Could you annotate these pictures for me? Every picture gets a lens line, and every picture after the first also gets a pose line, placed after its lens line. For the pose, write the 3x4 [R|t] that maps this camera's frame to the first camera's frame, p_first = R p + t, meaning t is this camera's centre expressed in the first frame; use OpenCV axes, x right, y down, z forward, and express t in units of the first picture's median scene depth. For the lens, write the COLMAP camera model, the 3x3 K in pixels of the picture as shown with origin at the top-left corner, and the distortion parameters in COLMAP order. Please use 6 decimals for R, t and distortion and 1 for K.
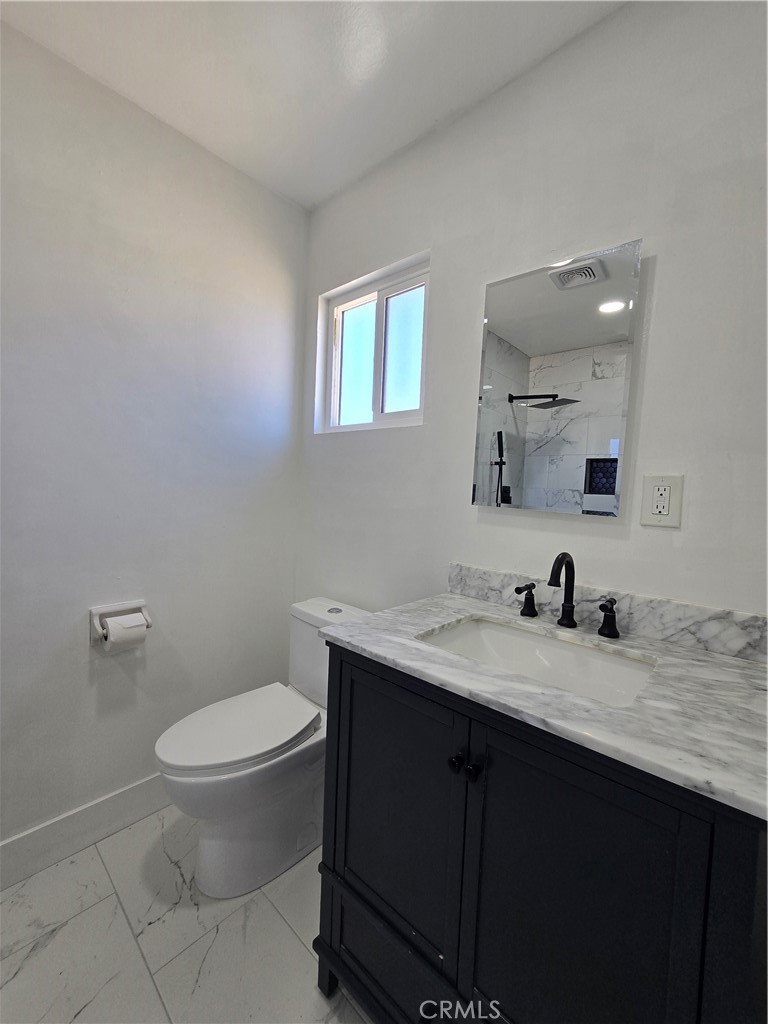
lens RADIAL K [[419.4, 0, 384.0], [0, 419.4, 512.0], [0, 0, 1]] dist [-0.001885, 0.000117]
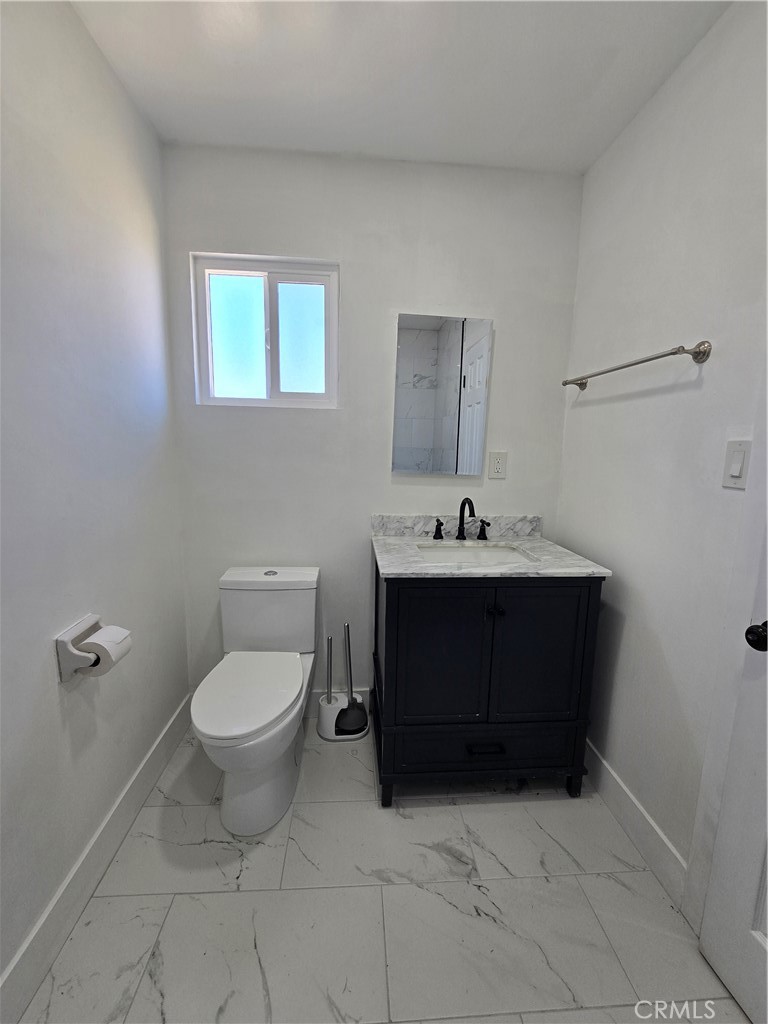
lens RADIAL K [[409.0, 0, 381.7], [0, 409.0, 514.9], [0, 0, 1]] dist [-0.001667, -0.000258]
pose [[0.697868, -0.143190, 0.701767, -0.823476], [0.049906, 0.987152, 0.151792, -0.087397], [-0.714485, -0.070908, 0.696048, 0.049647]]
